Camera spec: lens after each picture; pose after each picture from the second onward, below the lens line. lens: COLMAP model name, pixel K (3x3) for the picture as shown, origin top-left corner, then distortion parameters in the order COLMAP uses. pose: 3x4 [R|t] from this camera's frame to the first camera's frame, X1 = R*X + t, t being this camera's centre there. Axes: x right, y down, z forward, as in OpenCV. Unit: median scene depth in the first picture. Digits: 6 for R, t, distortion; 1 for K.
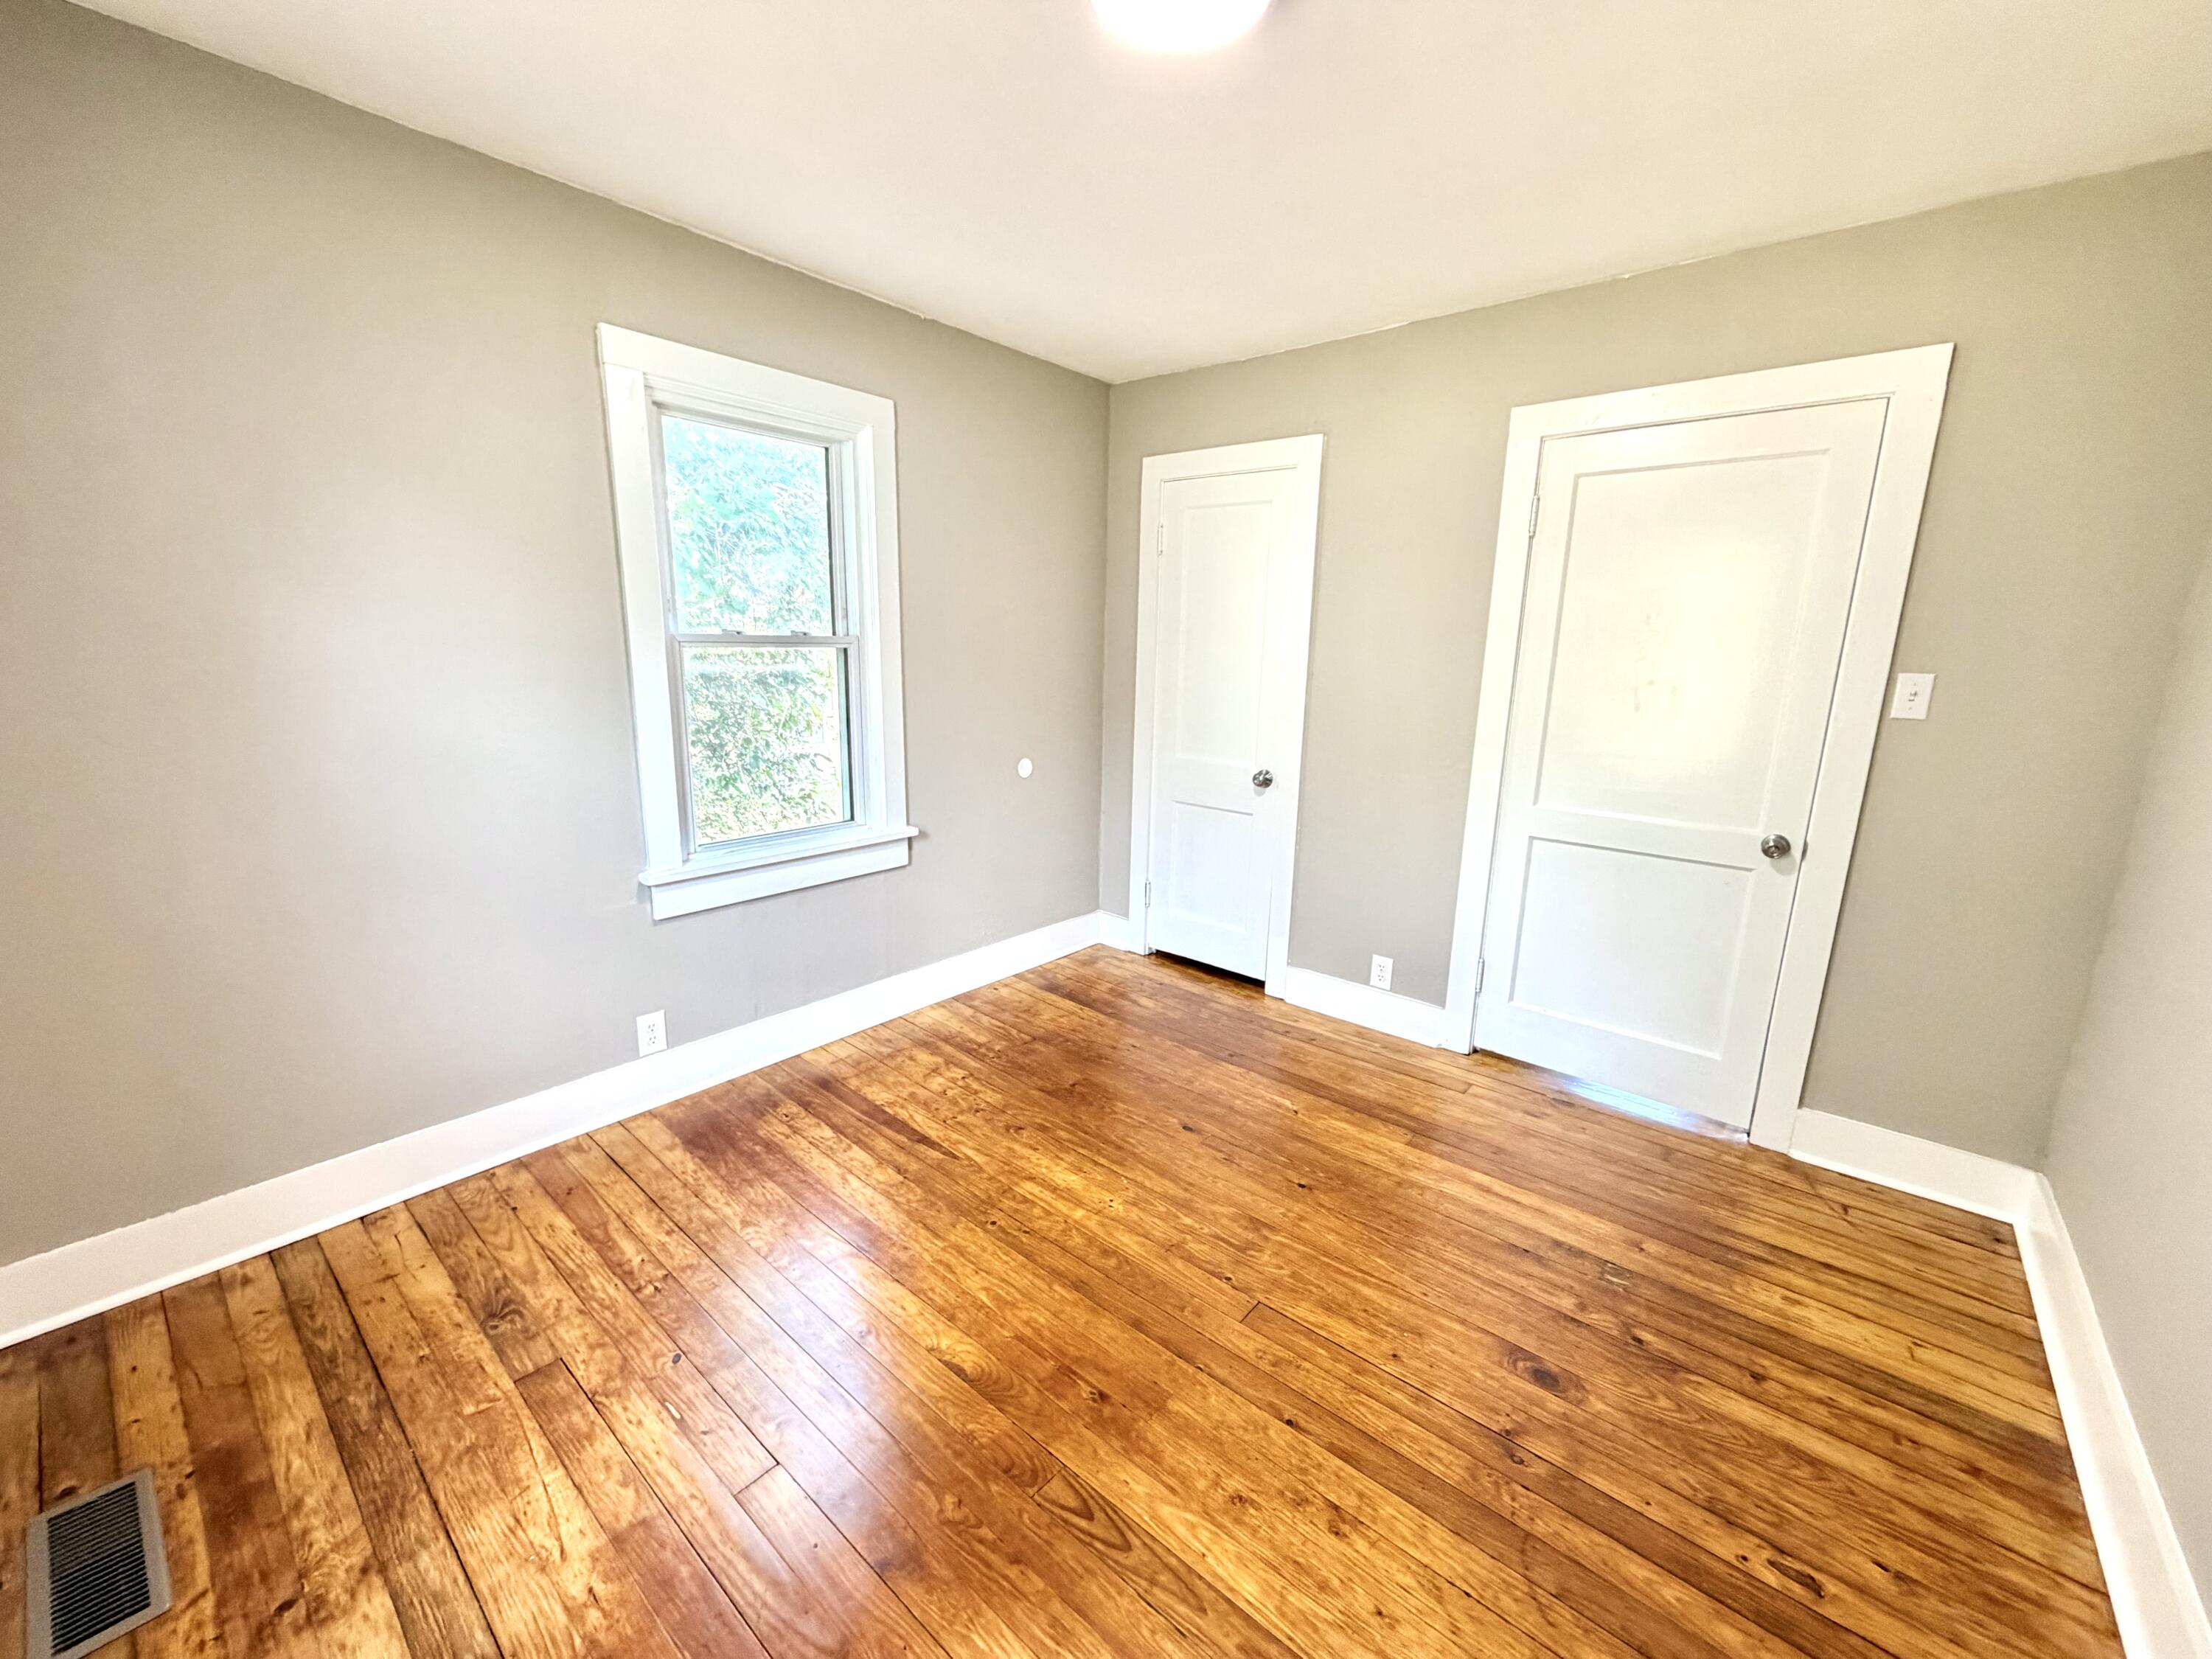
lens RADIAL K [[881.3, 0, 1097.4], [0, 881.3, 837.2], [0, 0, 1]] dist [0.001143, -0.000534]
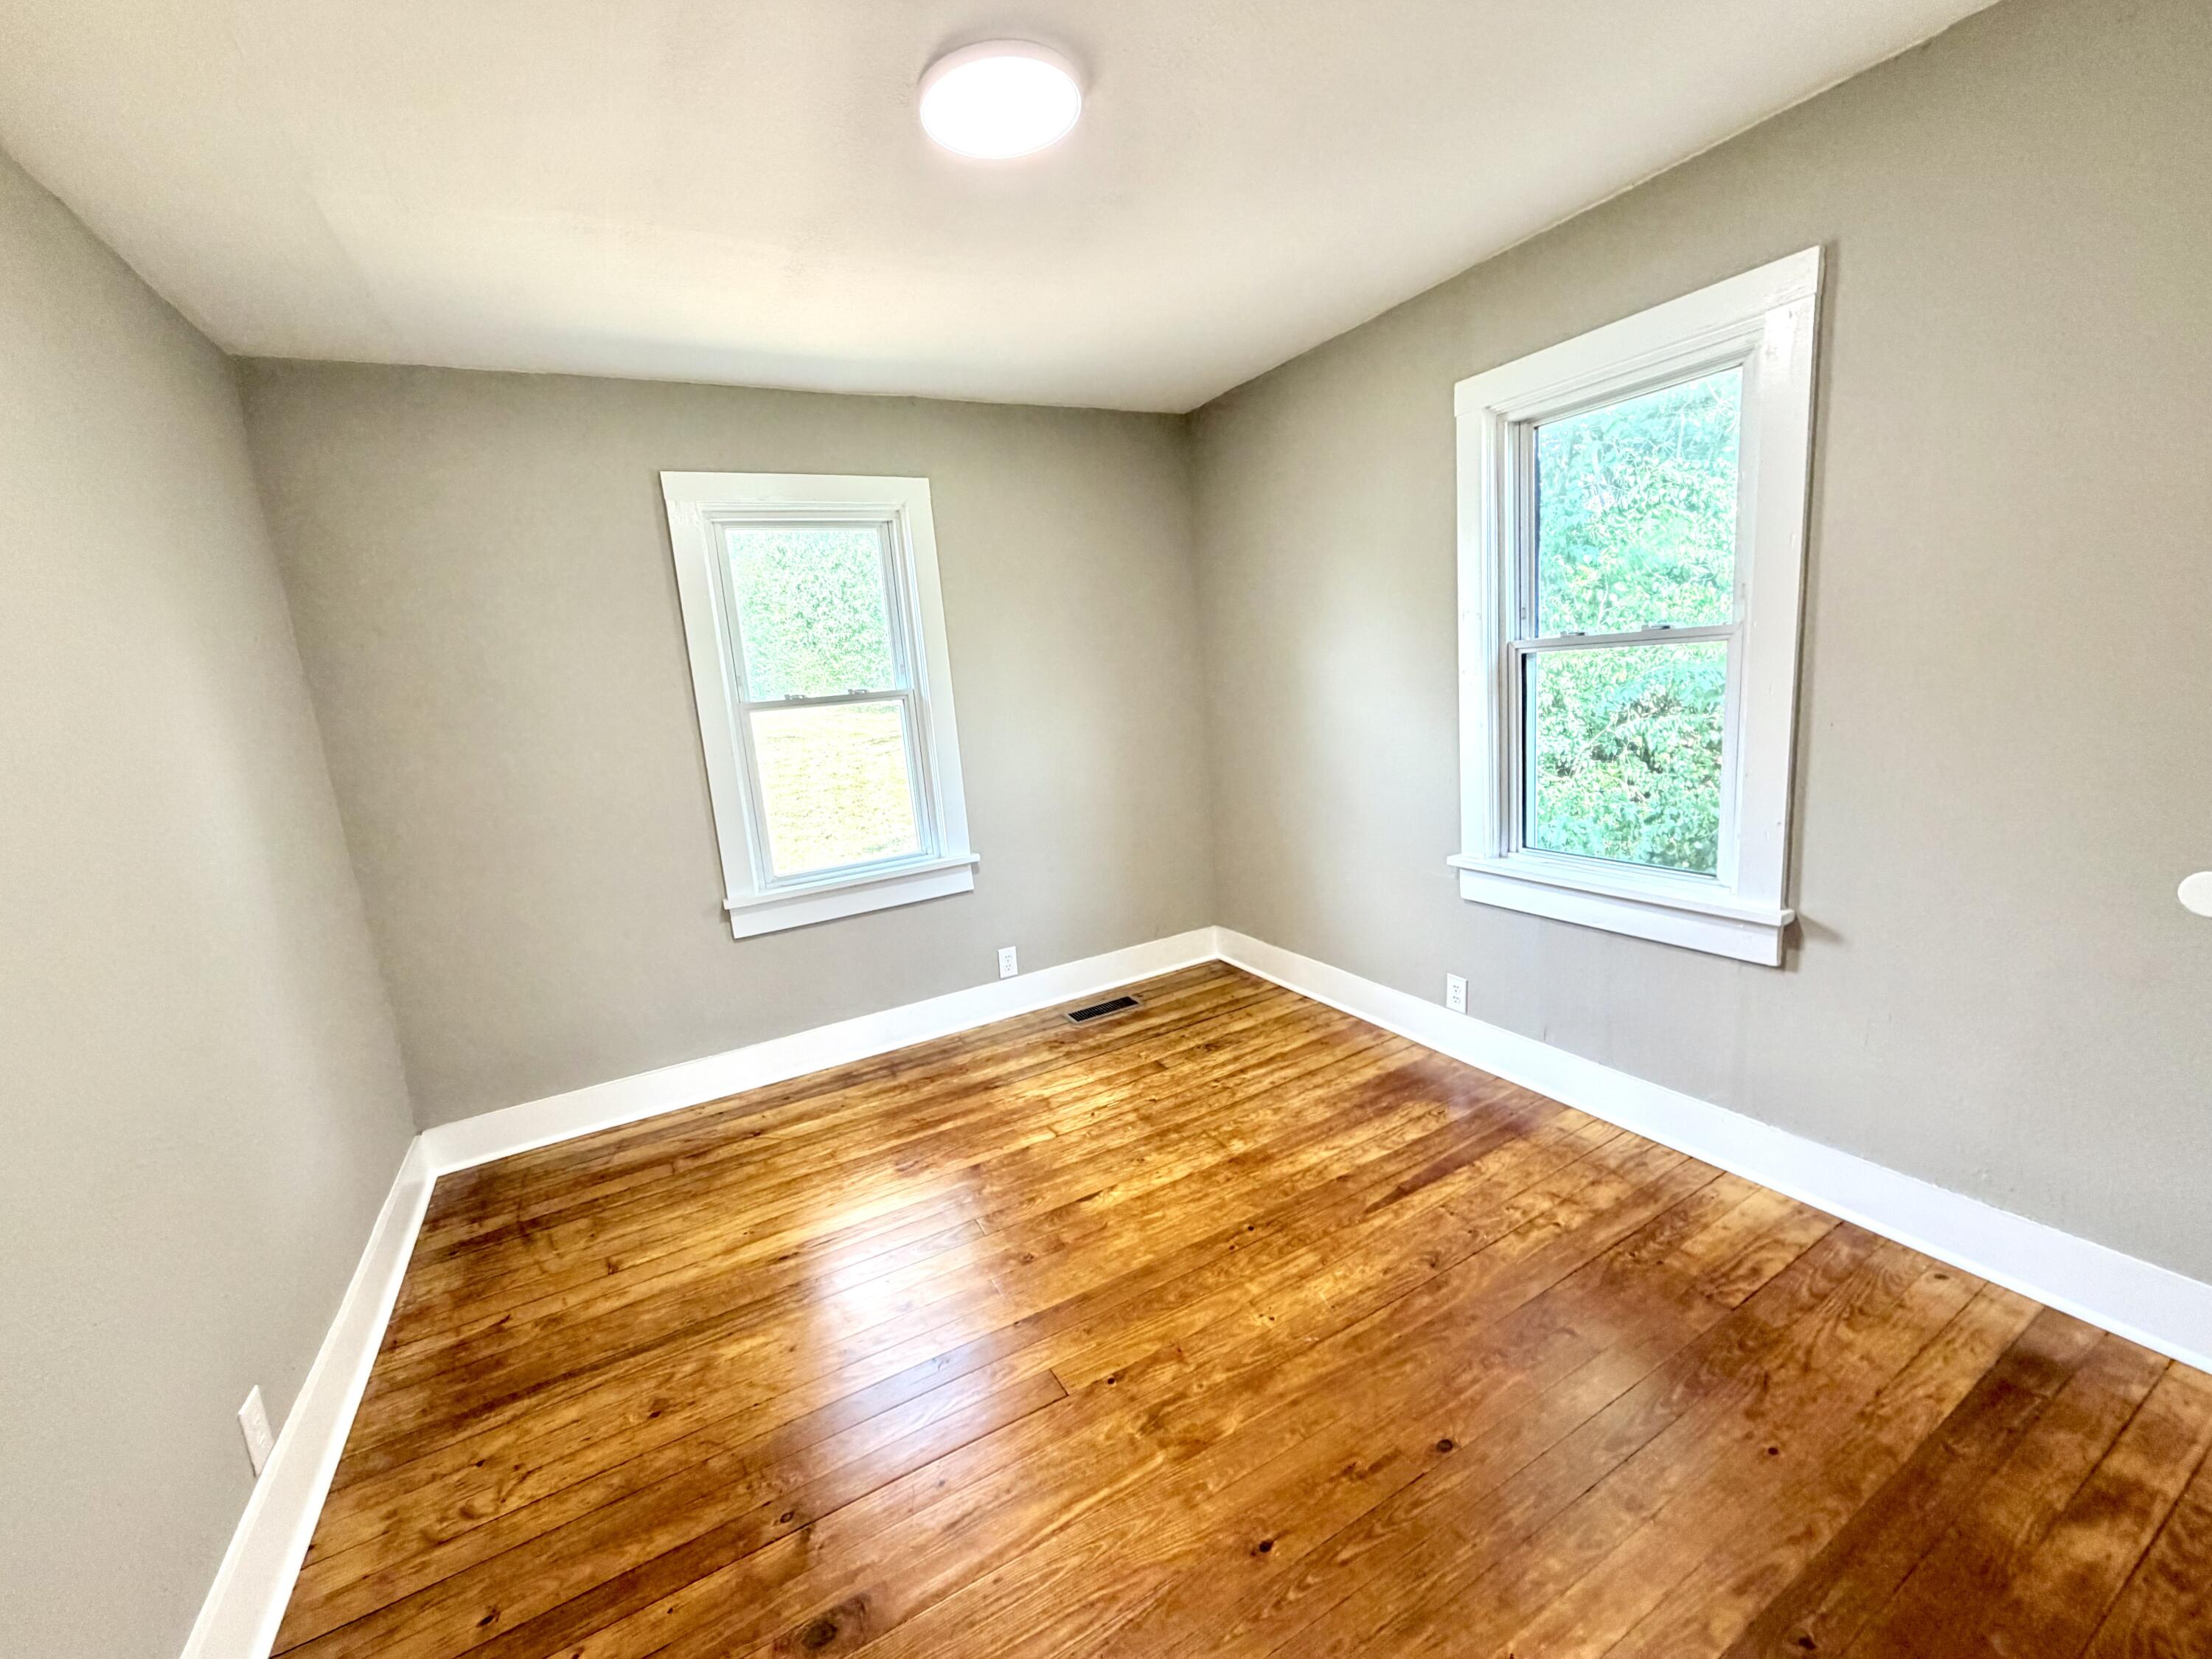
lens RADIAL K [[881.3, 0, 1100.0], [0, 881.3, 841.2], [0, 0, 1]] dist [0.001143, -0.000534]
pose [[-0.354839, 0.191512, -0.915102, 0.721322], [-0.126843, 0.959884, 0.250068, -0.210151], [0.926283, 0.204808, -0.316312, 0.959010]]
